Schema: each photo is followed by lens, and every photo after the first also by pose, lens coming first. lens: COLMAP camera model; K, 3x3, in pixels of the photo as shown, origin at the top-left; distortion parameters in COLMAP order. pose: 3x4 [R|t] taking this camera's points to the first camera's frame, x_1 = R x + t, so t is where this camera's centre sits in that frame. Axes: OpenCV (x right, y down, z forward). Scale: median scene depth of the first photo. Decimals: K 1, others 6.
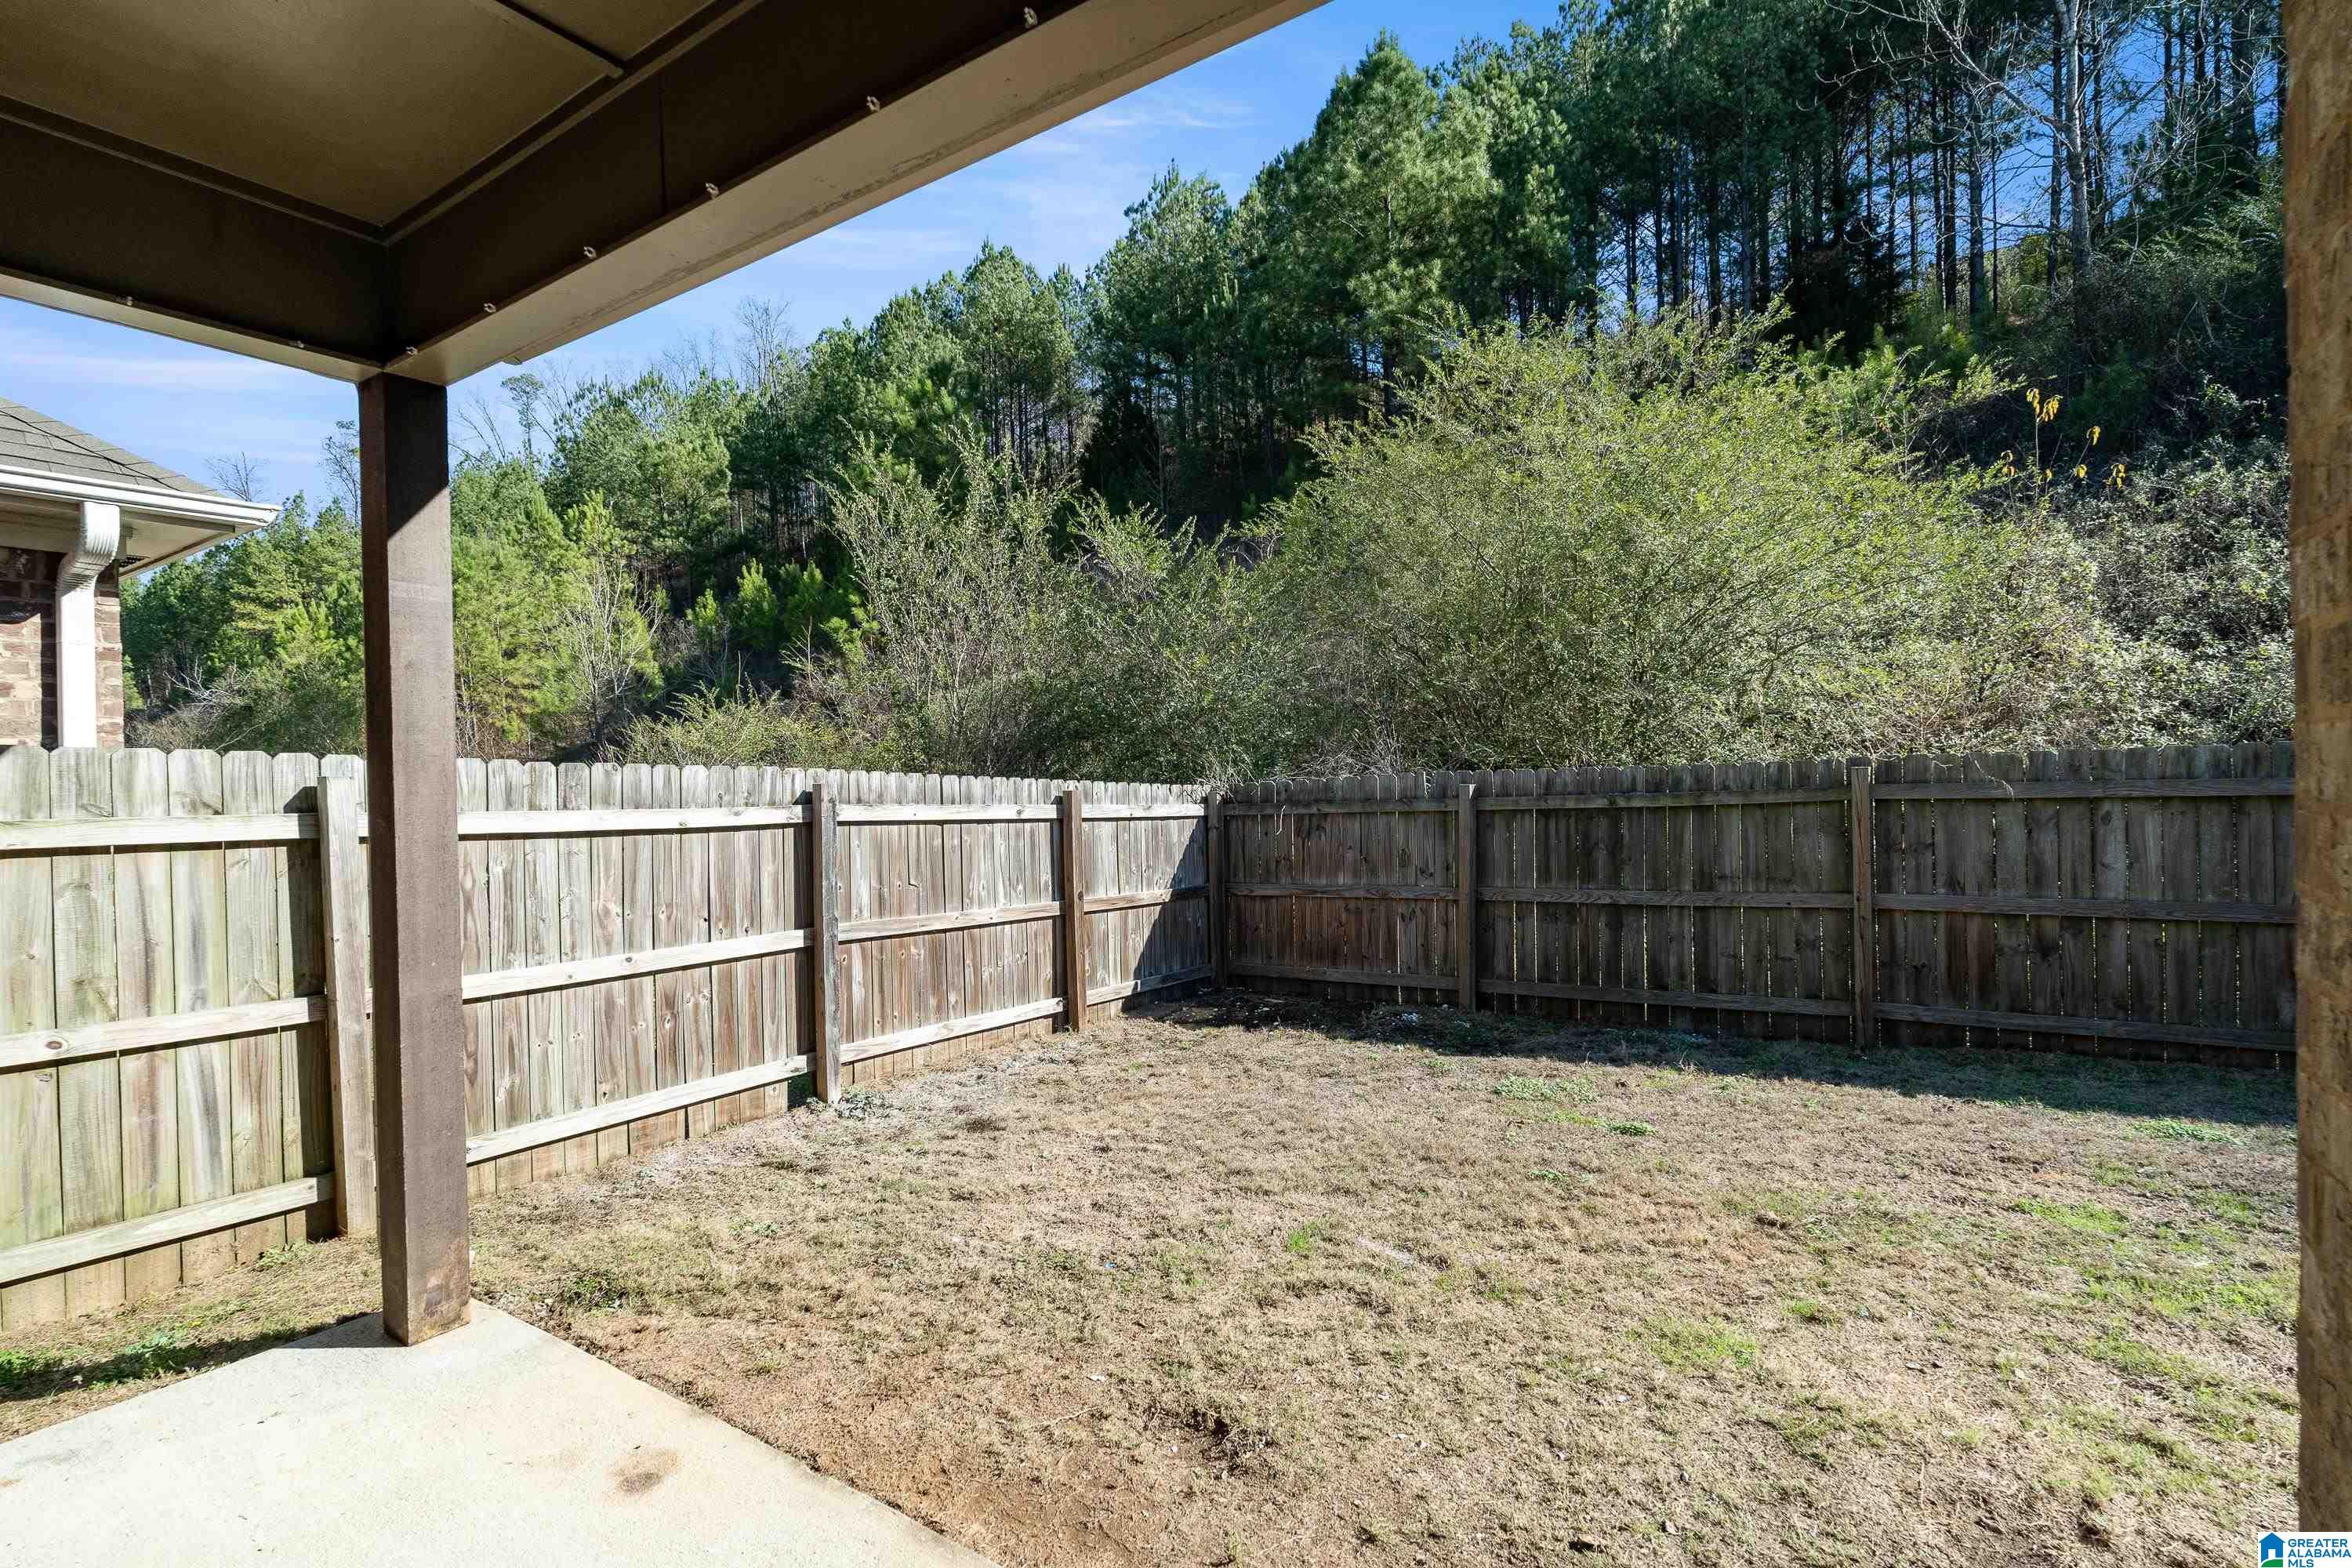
lens RADIAL K [[1126.8, 0, 1158.4], [0, 1126.8, 818.0], [0, 0, 1]] dist [-0.011439, -0.000075]
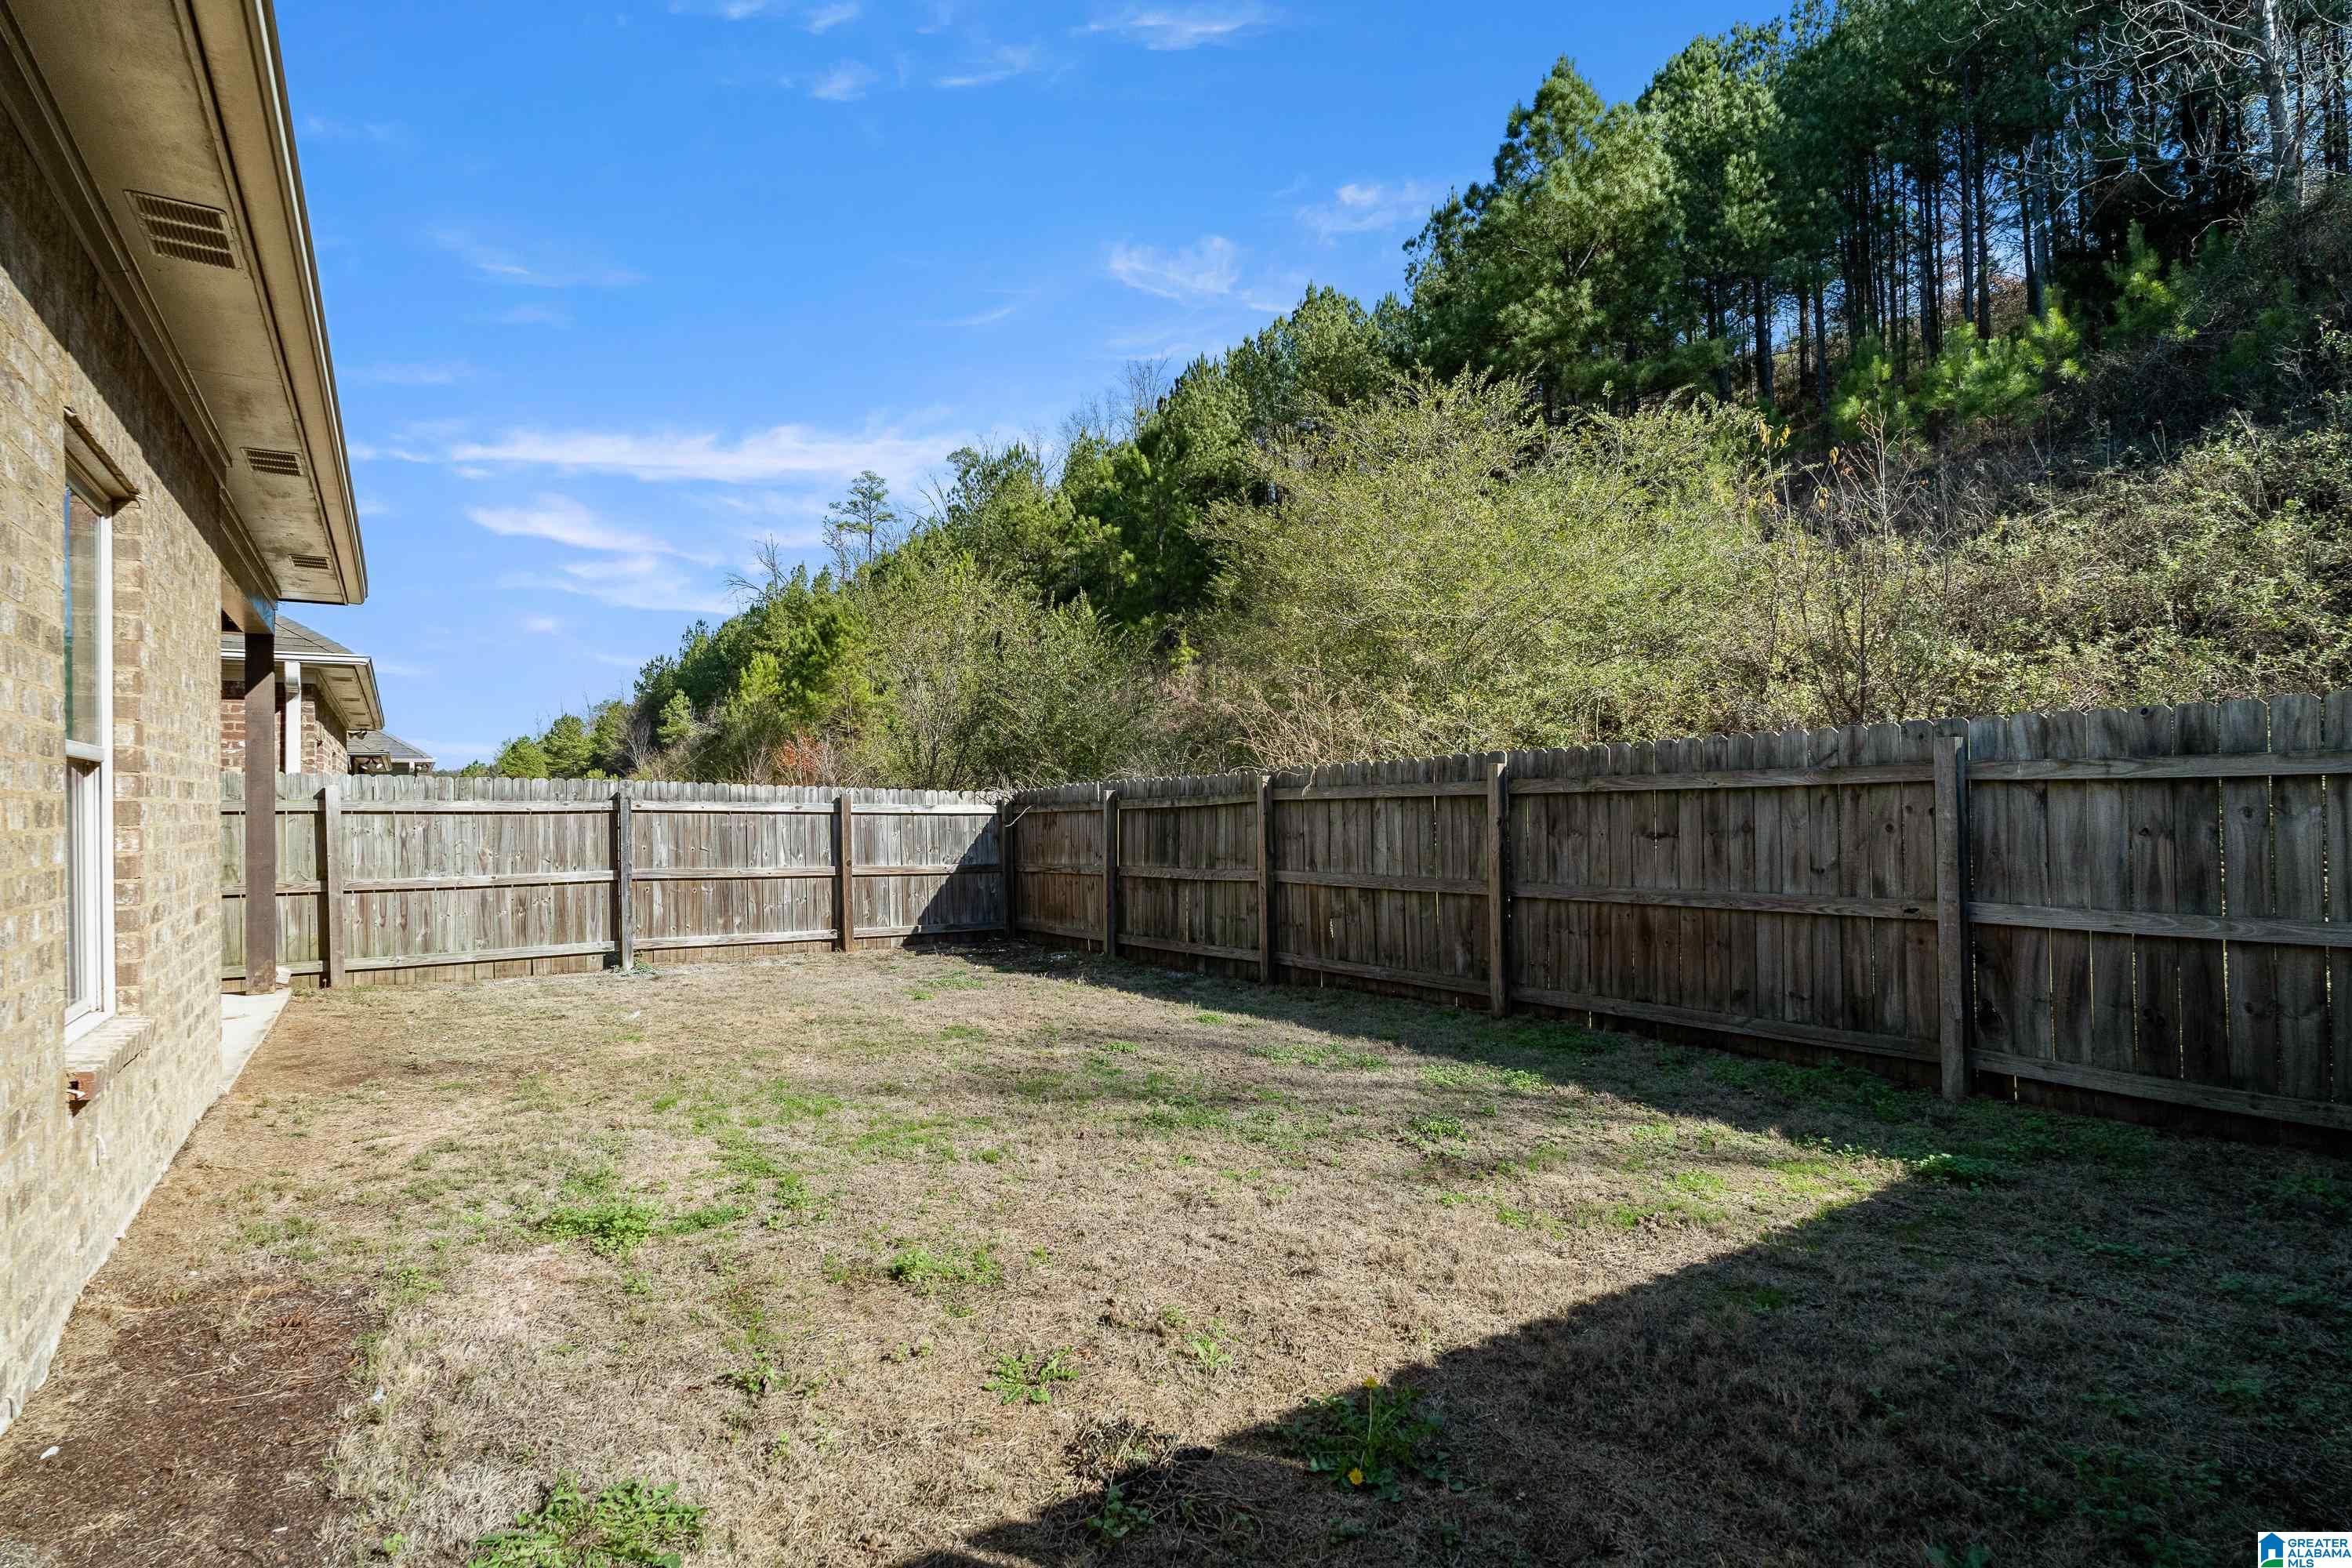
lens RADIAL K [[1126.8, 0, 1158.4], [0, 1126.8, 818.0], [0, 0, 1]] dist [-0.011439, -0.000075]
pose [[0.930348, 0.009113, -0.366565, 0.882333], [-0.013654, 0.999859, -0.009797, 0.017166], [0.366424, 0.014120, 0.930341, -0.264270]]
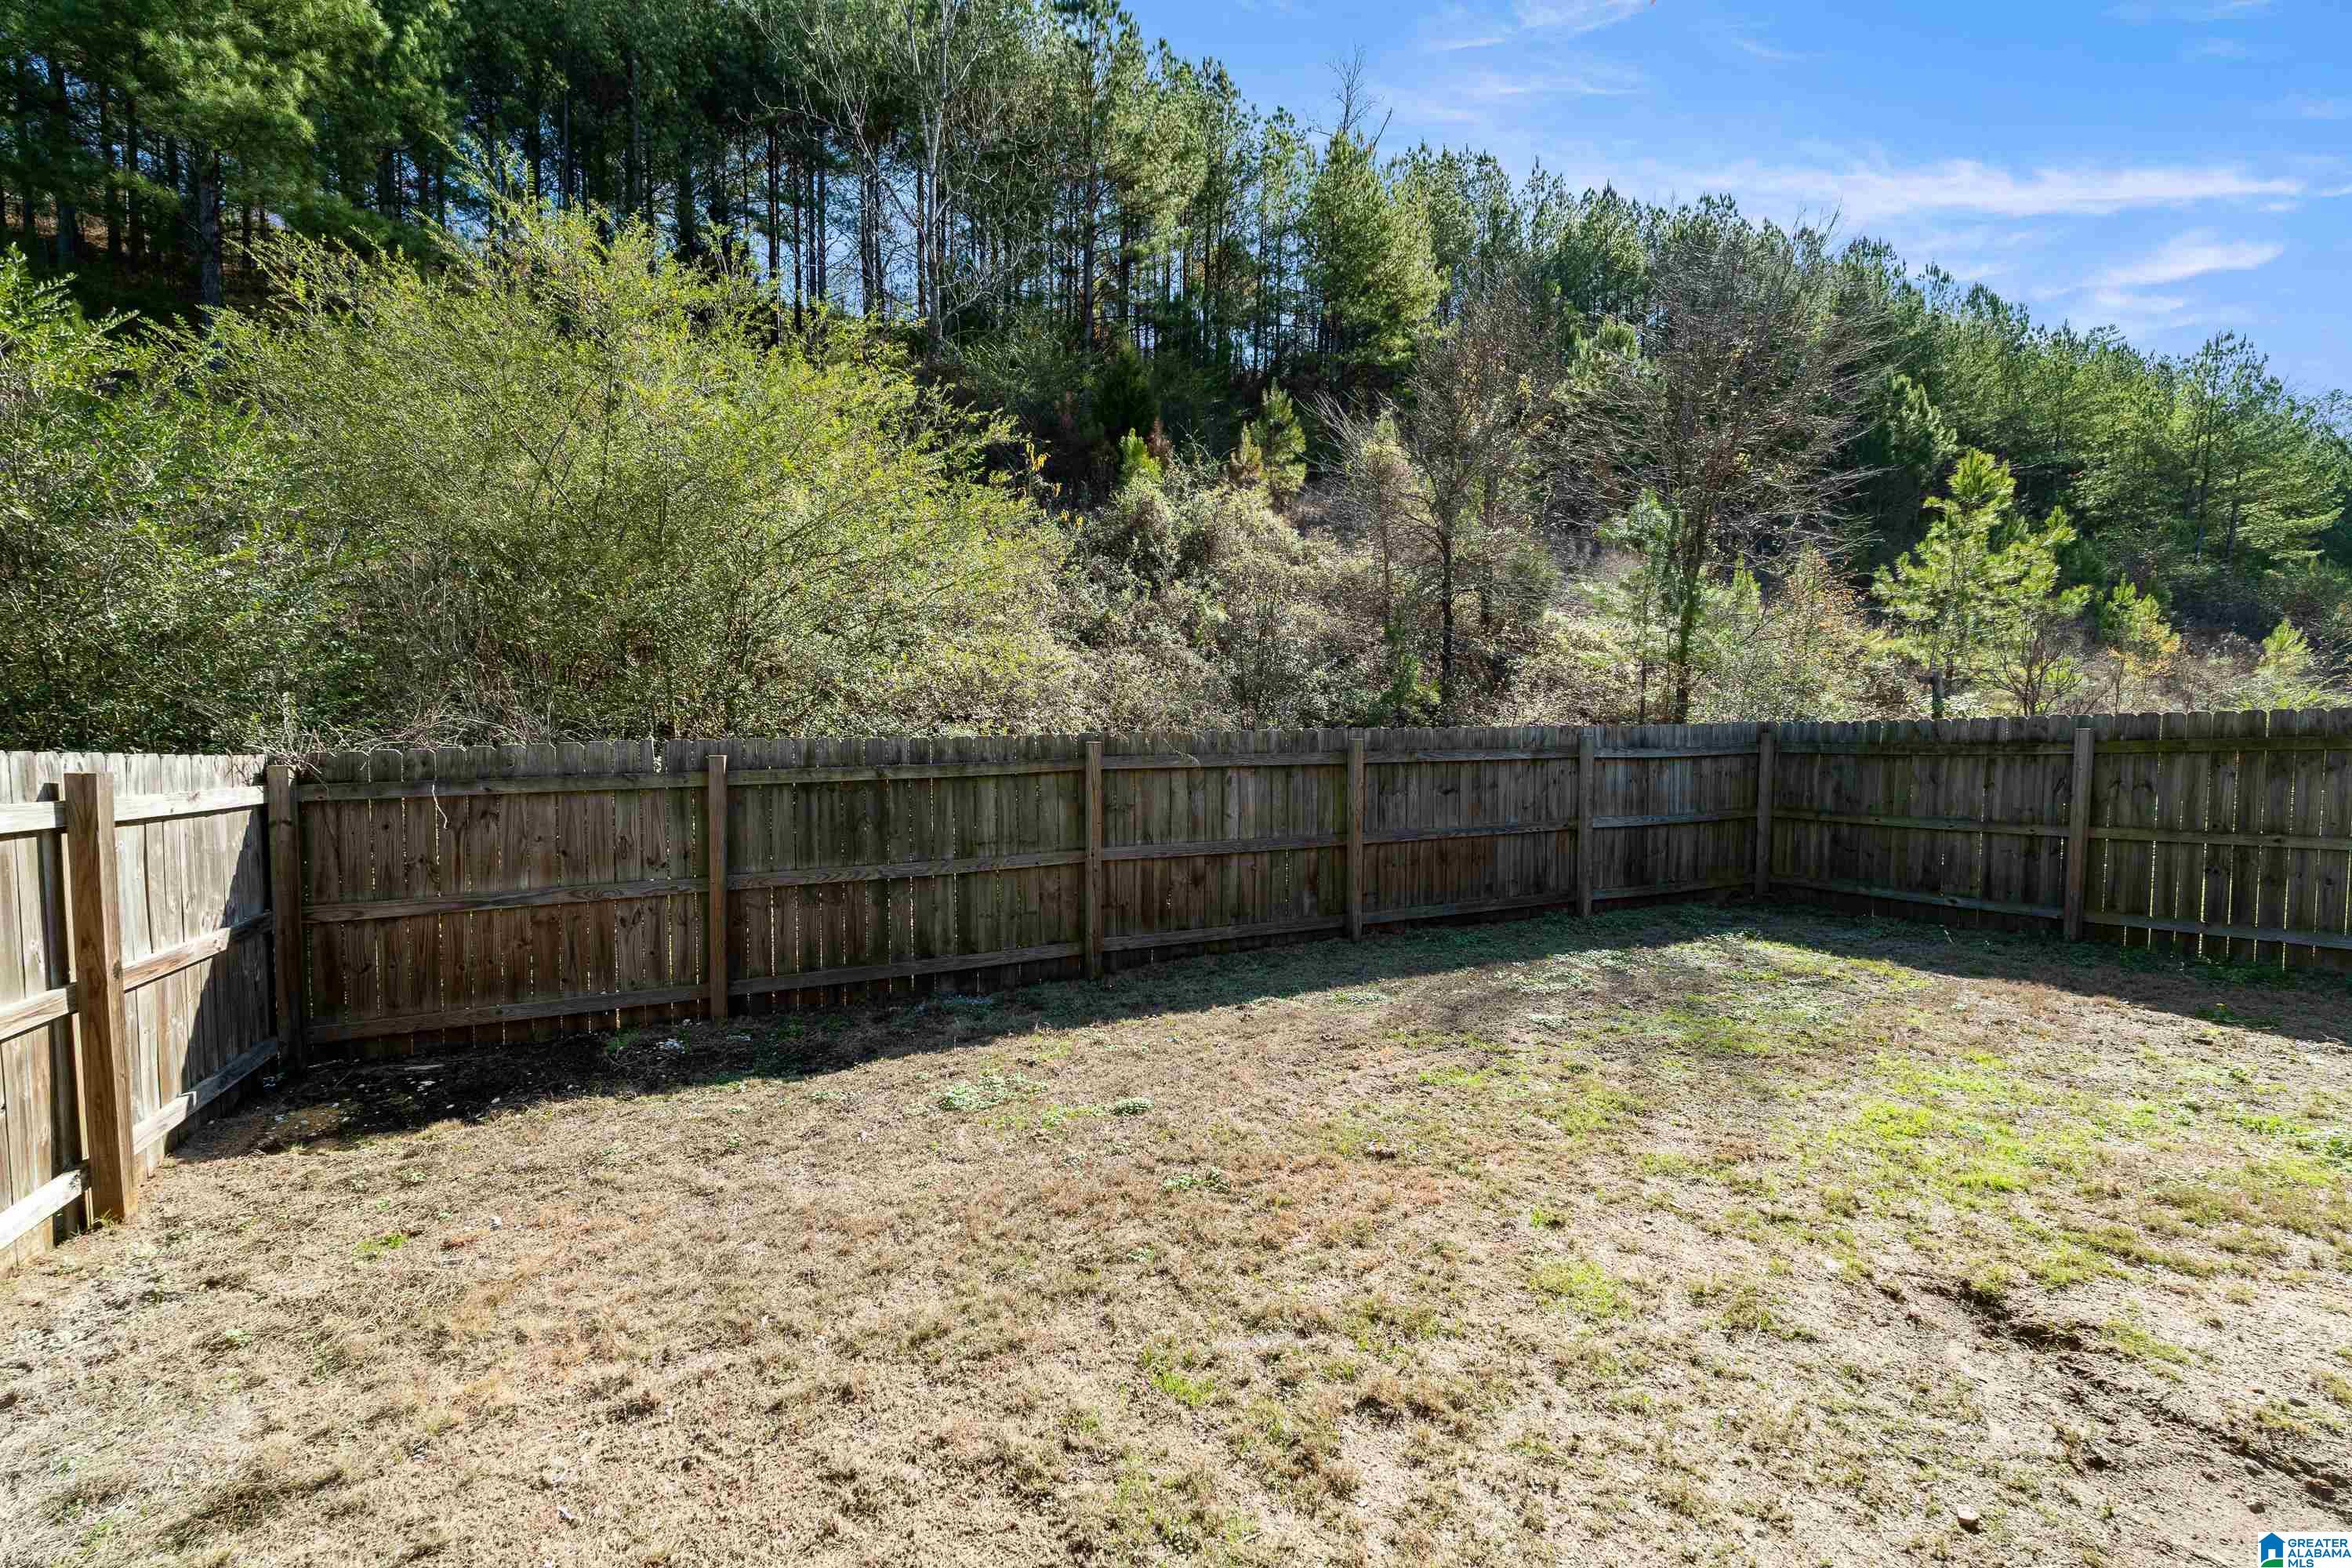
lens RADIAL K [[1037.6, 0, 1176.0], [0, 1037.6, 784.0], [0, 0, 1]] dist [-0.001452, -0.000079]
pose [[0.511070, -0.027836, 0.859088, -0.233519], [0.014364, 0.999612, 0.023844, -0.023321], [-0.859419, 0.000154, 0.511272, 0.322635]]
